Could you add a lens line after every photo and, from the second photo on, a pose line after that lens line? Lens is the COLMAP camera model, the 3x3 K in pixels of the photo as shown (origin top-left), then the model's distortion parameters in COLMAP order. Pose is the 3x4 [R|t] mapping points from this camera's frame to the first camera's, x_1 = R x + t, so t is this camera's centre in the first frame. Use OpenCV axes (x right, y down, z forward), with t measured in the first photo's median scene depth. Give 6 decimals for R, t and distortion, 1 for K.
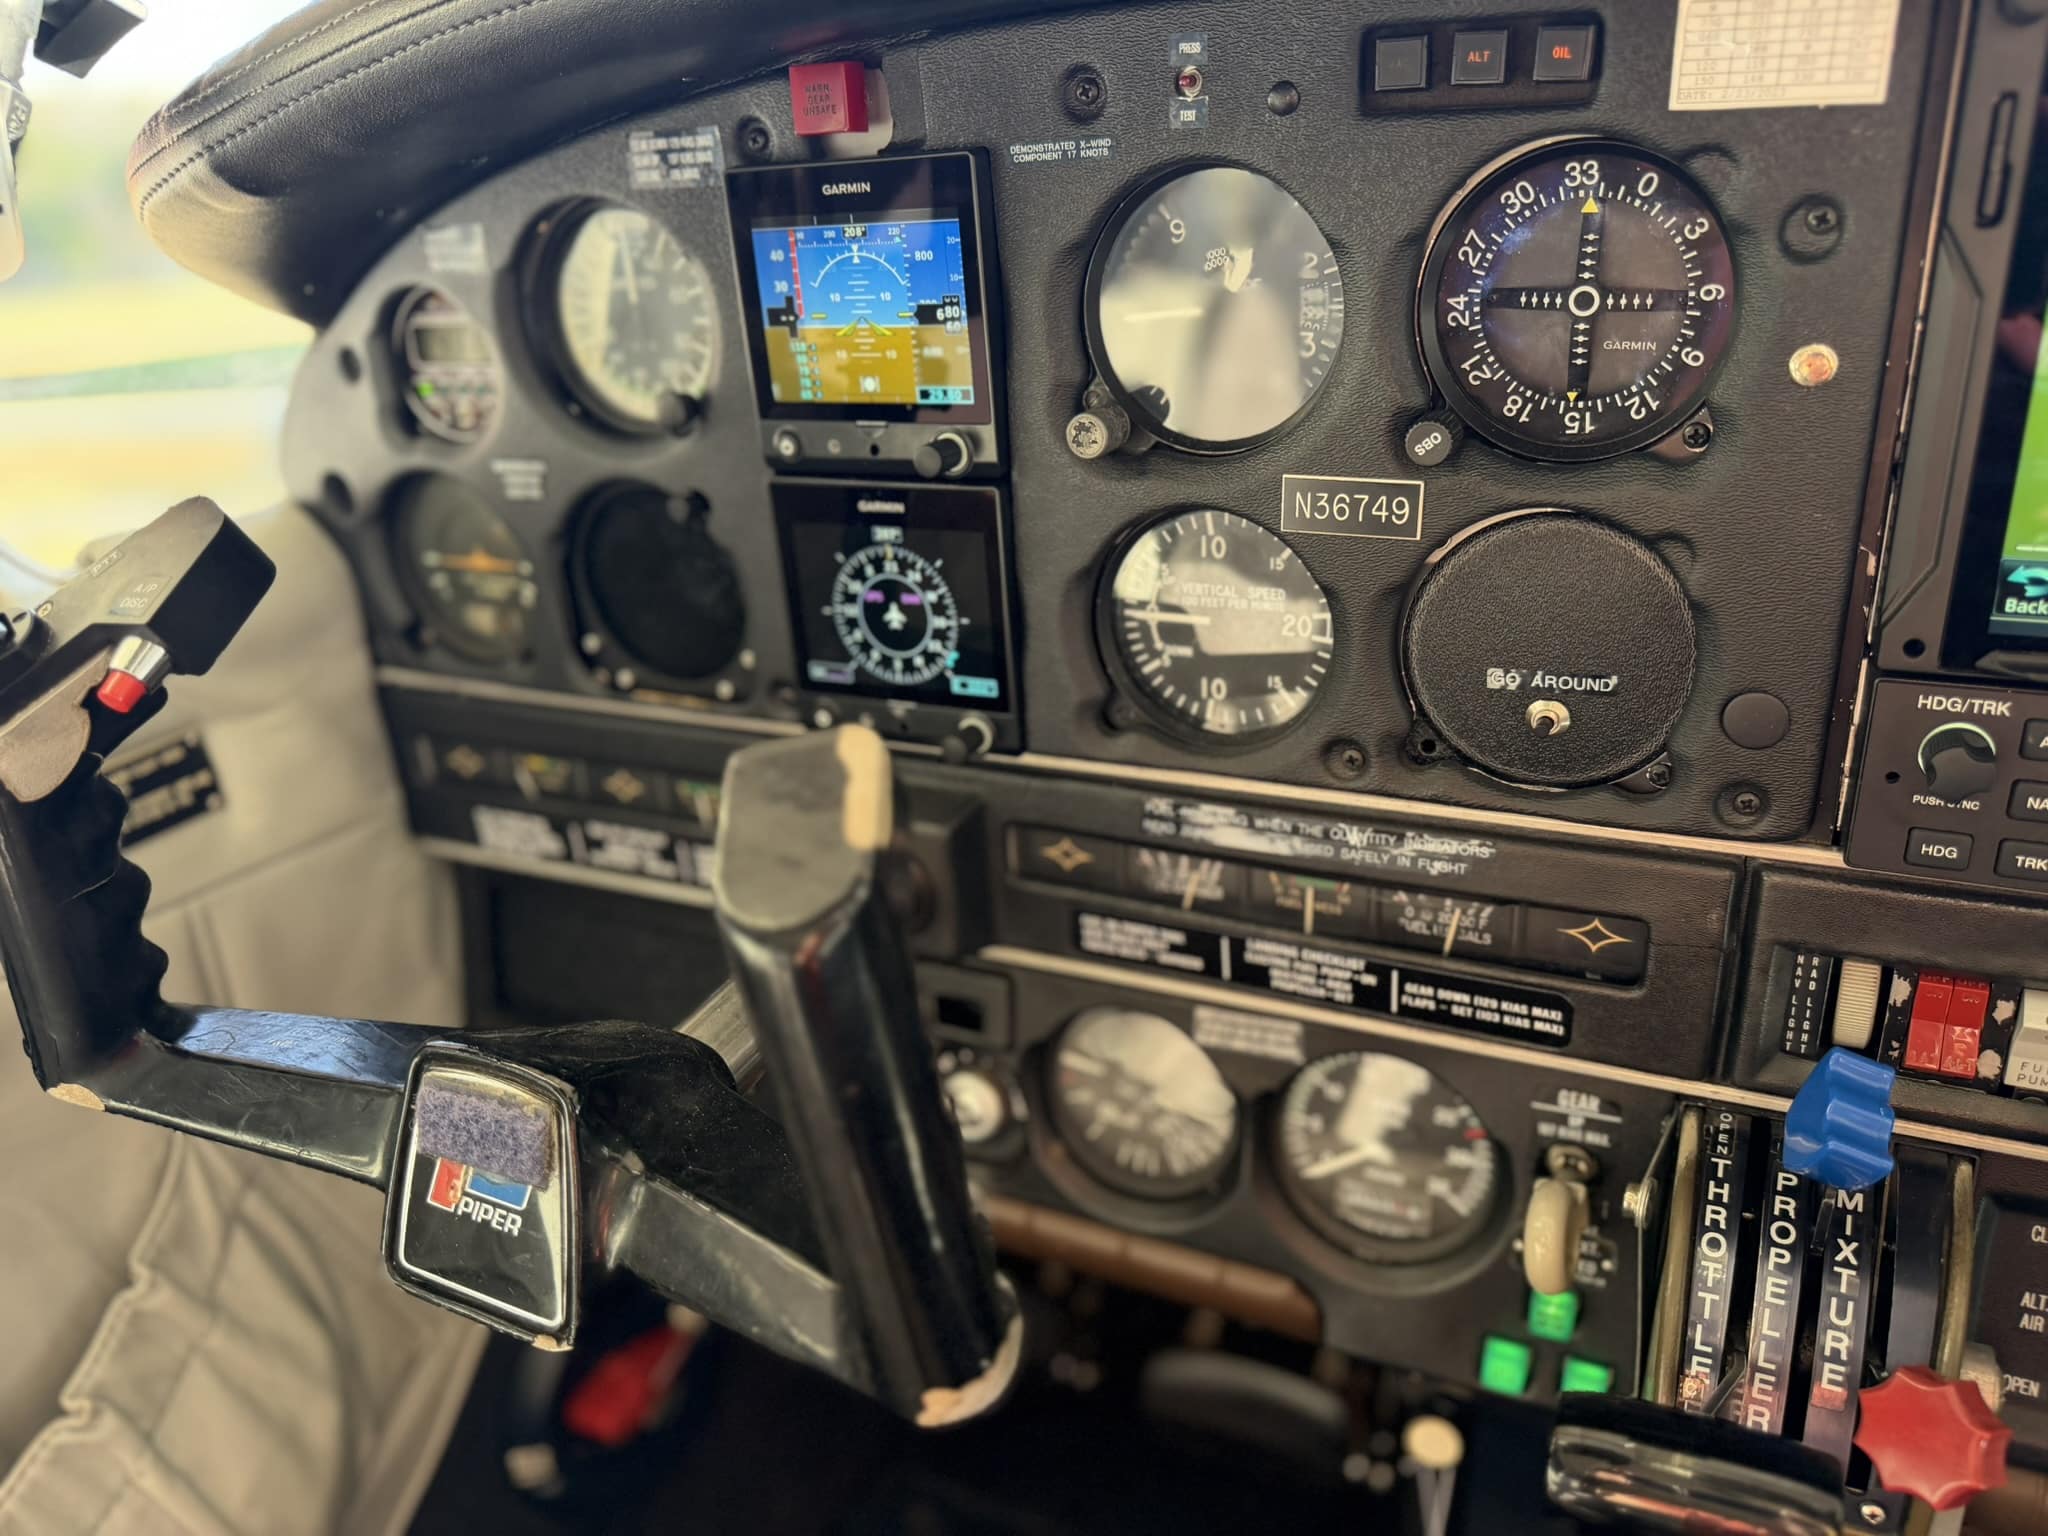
lens RADIAL K [[1477.3, 0, 1028.0], [0, 1477.3, 776.3], [0, 0, 1]] dist [0.044394, -0.068422]
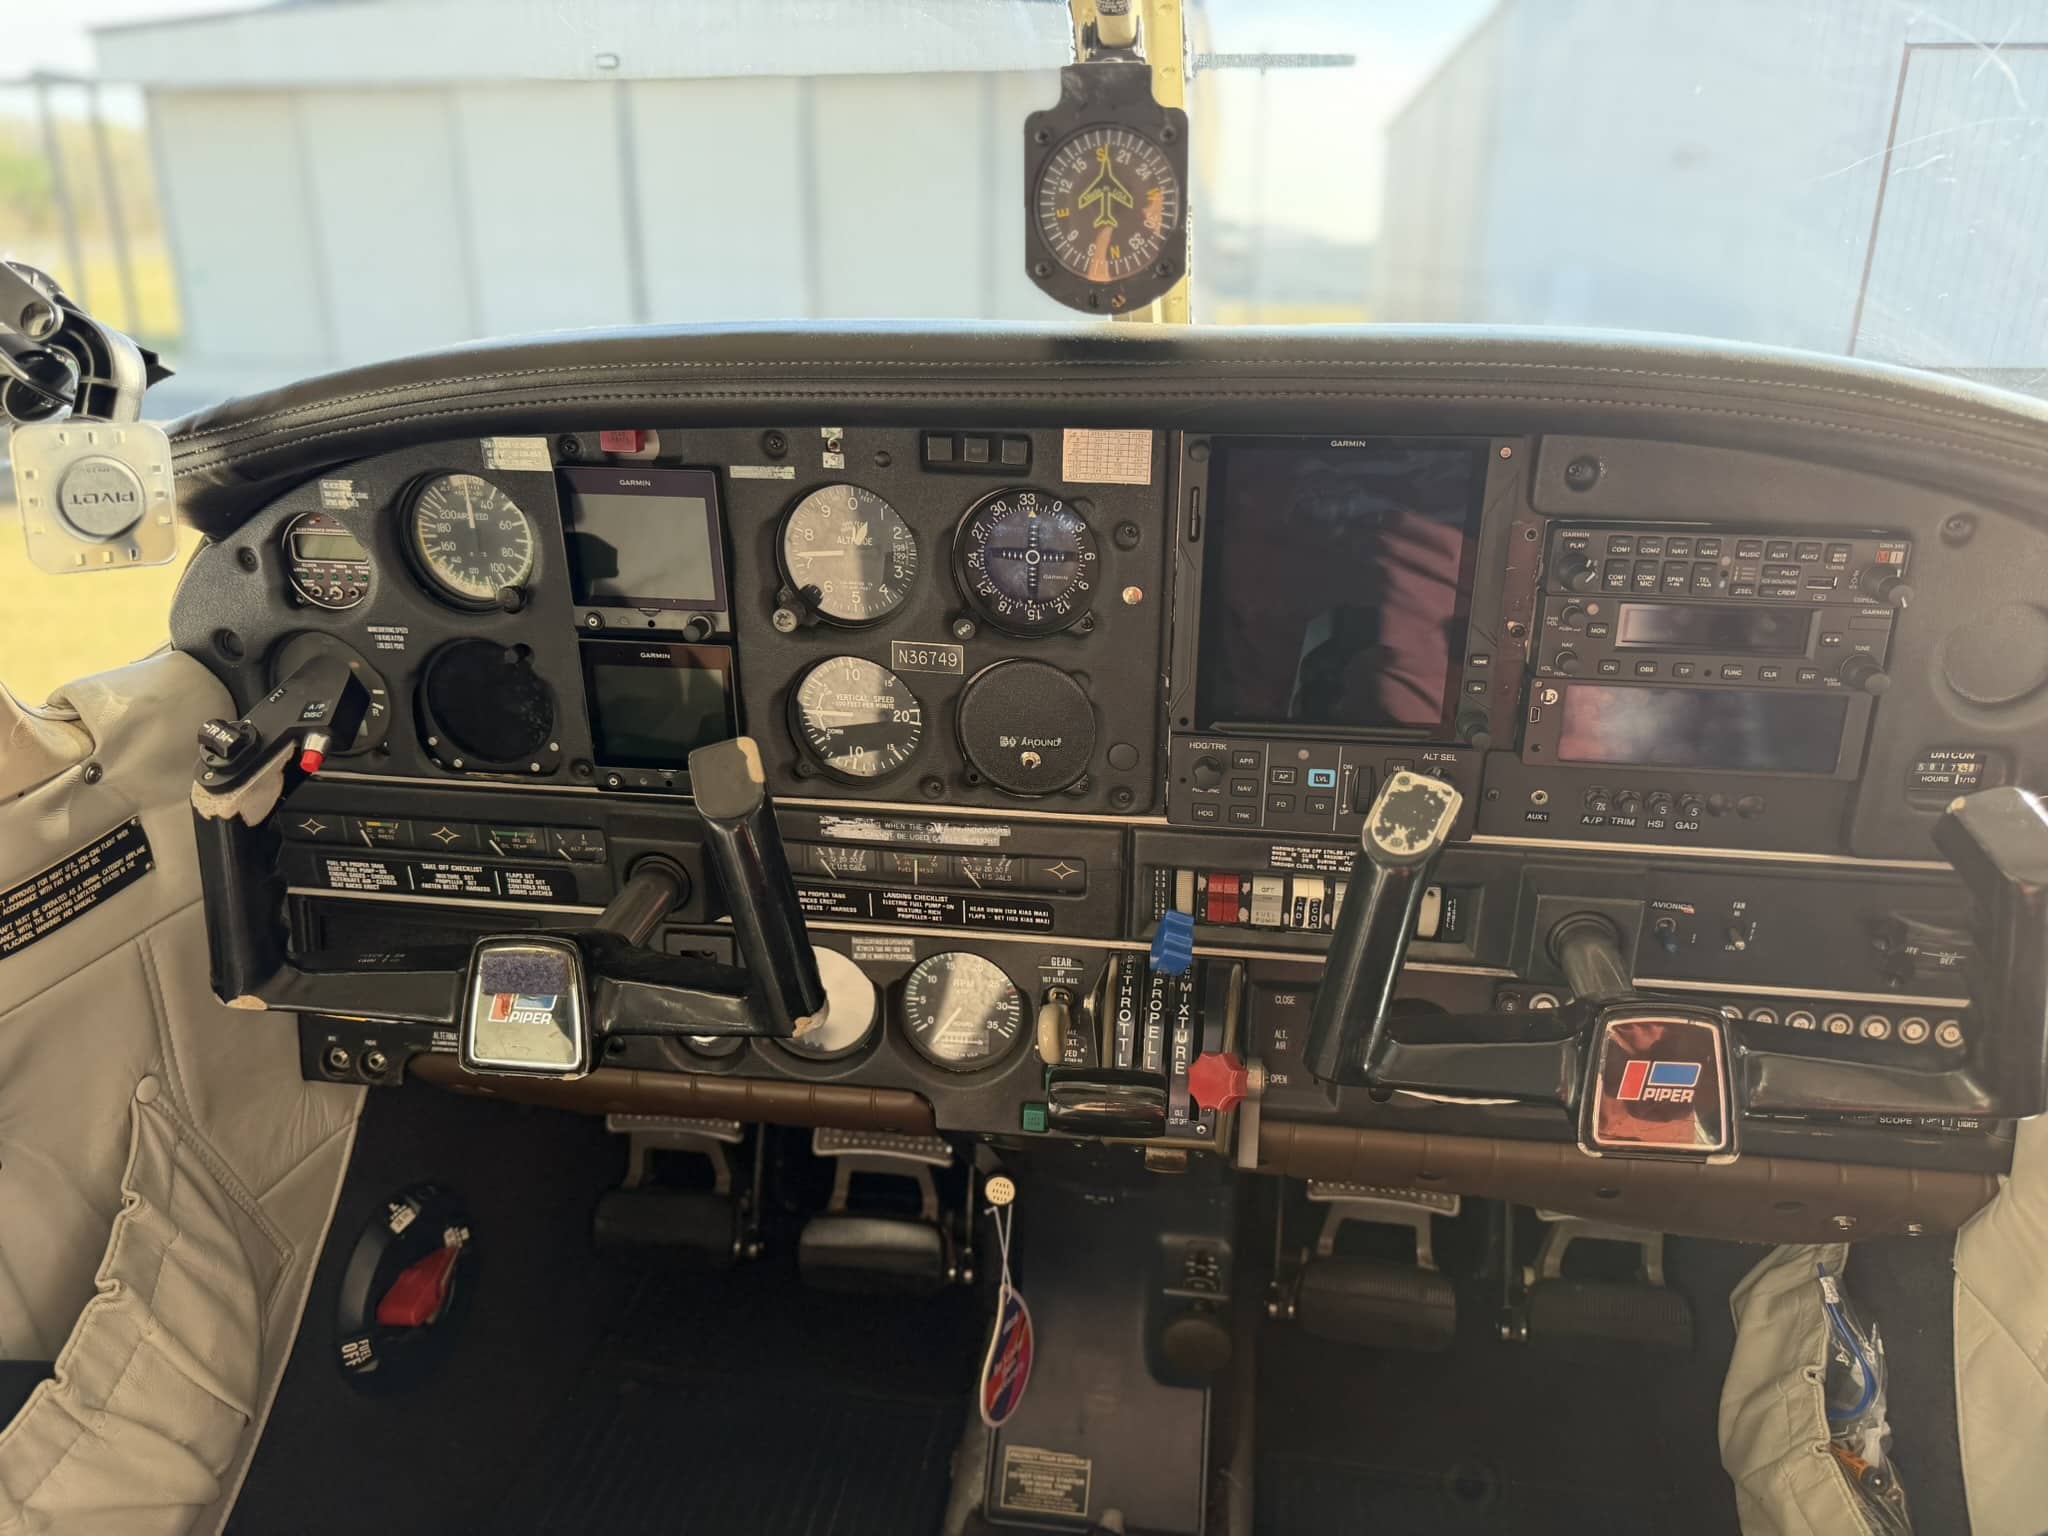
lens RADIAL K [[1477.3, 0, 1028.0], [0, 1477.3, 776.3], [0, 0, 1]] dist [0.044394, -0.068422]
pose [[0.950415, -0.059802, 0.305182, -0.218778], [0.065727, 0.997796, -0.009168, 0.000039], [-0.303961, 0.028772, 0.952250, -0.748197]]
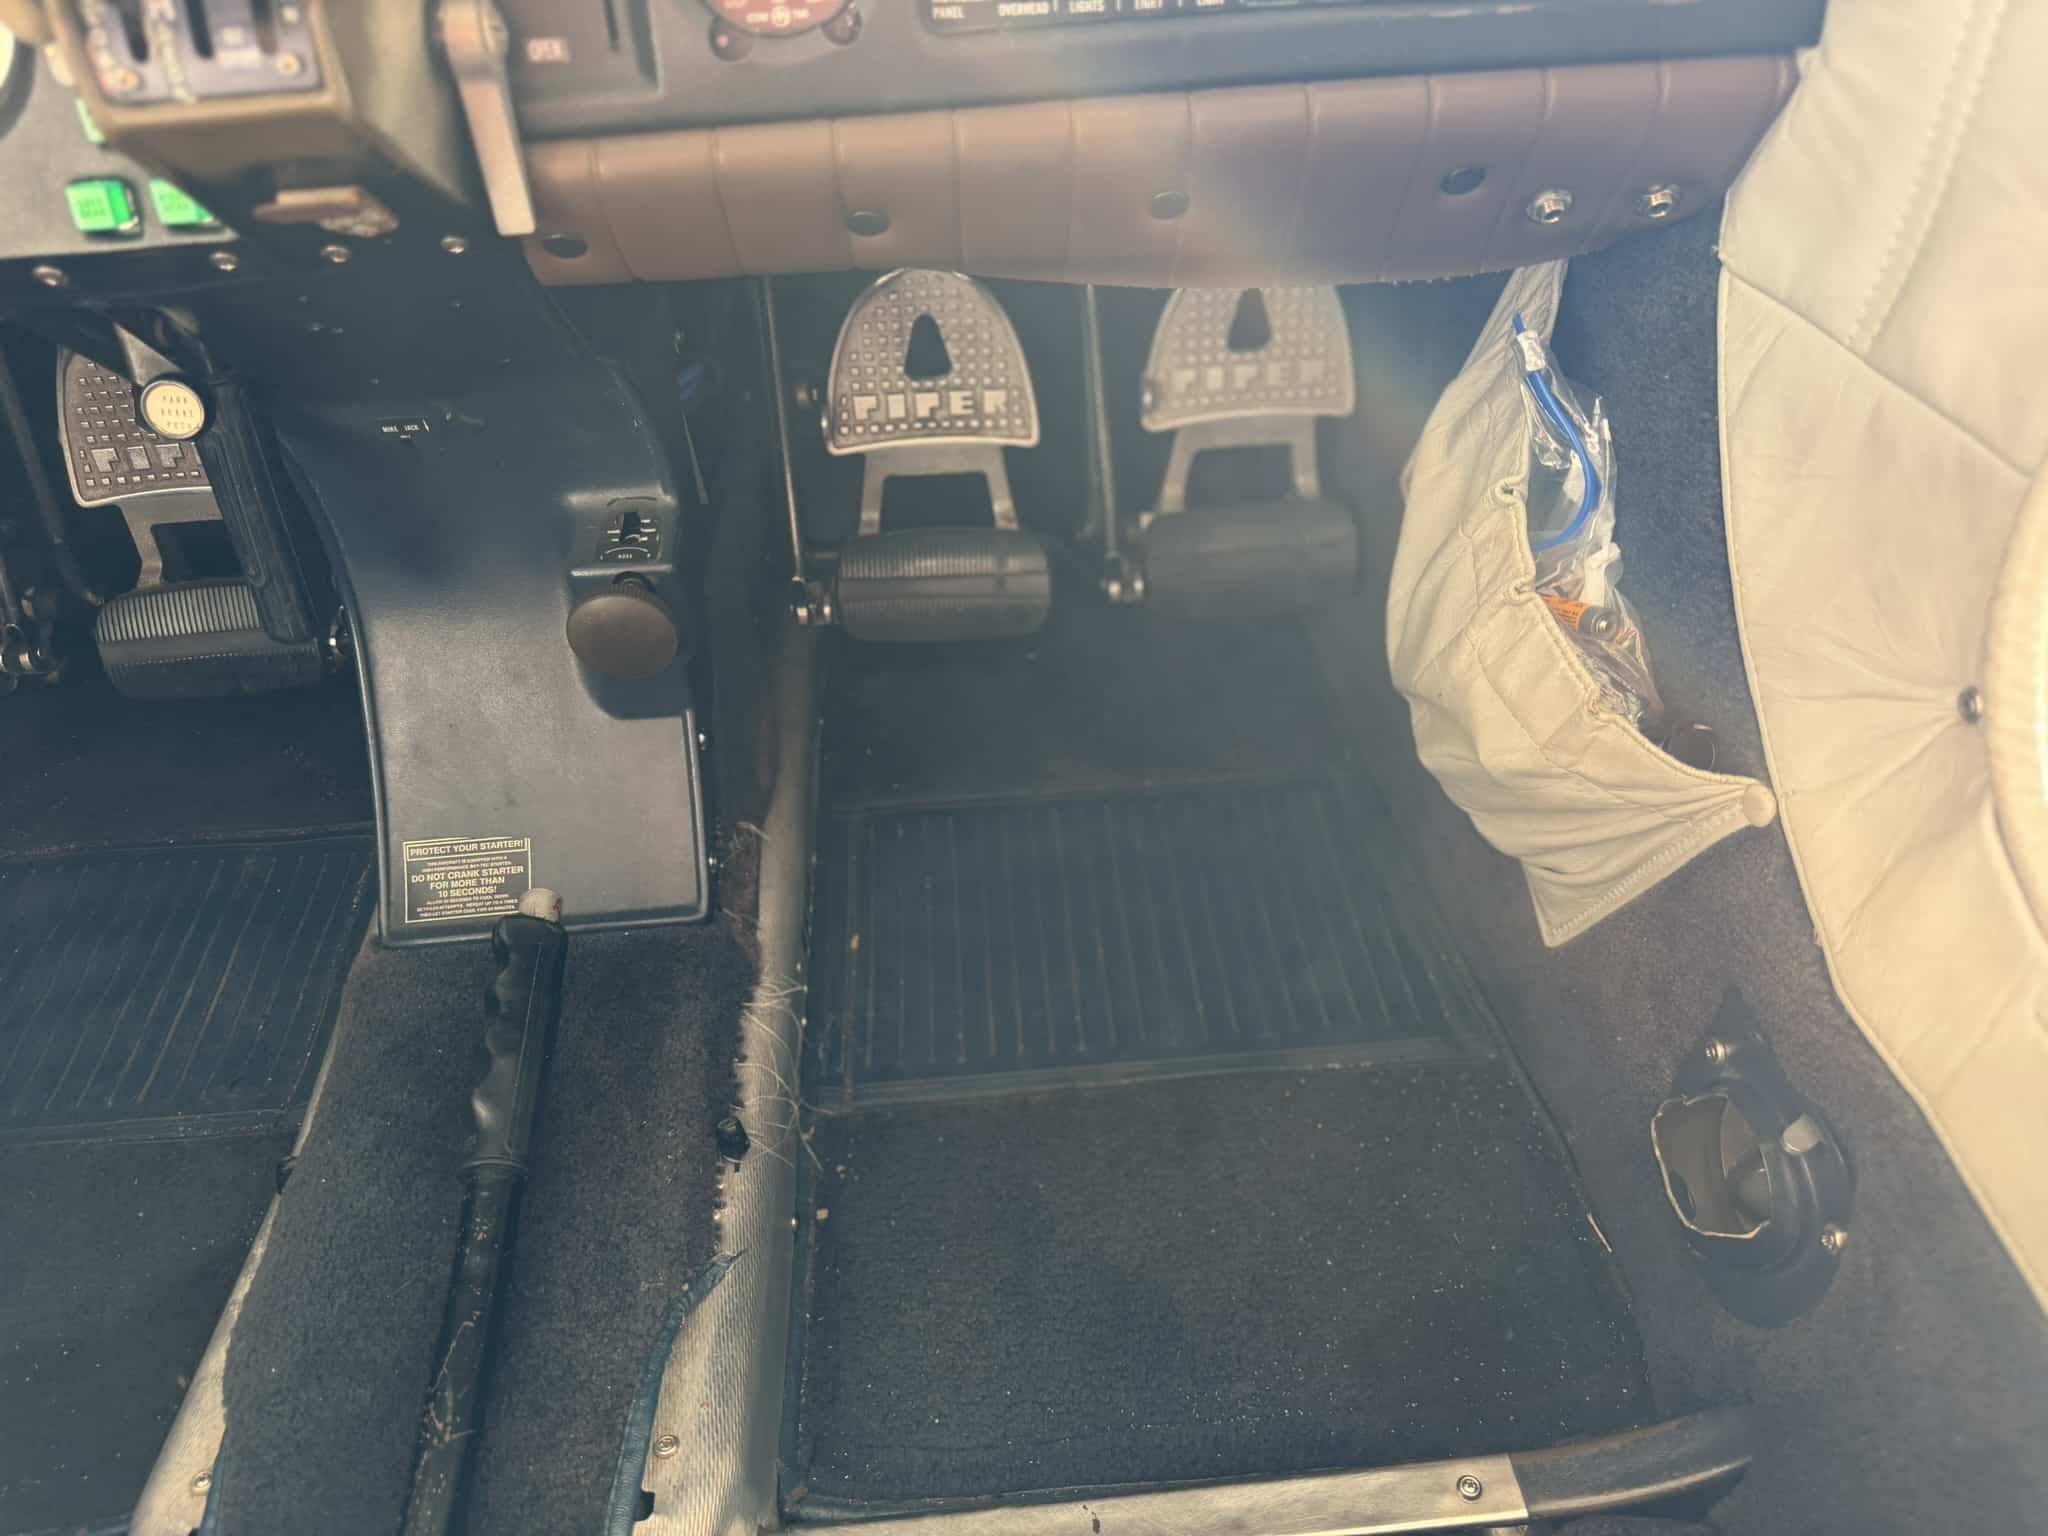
lens RADIAL K [[1479.9, 0, 1024.0], [0, 1479.9, 768.0], [0, 0, 1]] dist [0.037517, -0.057631]
pose [[0.864148, -0.305304, 0.400048, 0.358969], [0.180006, 0.929877, 0.320822, 0.560800], [-0.469943, -0.205227, 0.858507, -0.137929]]
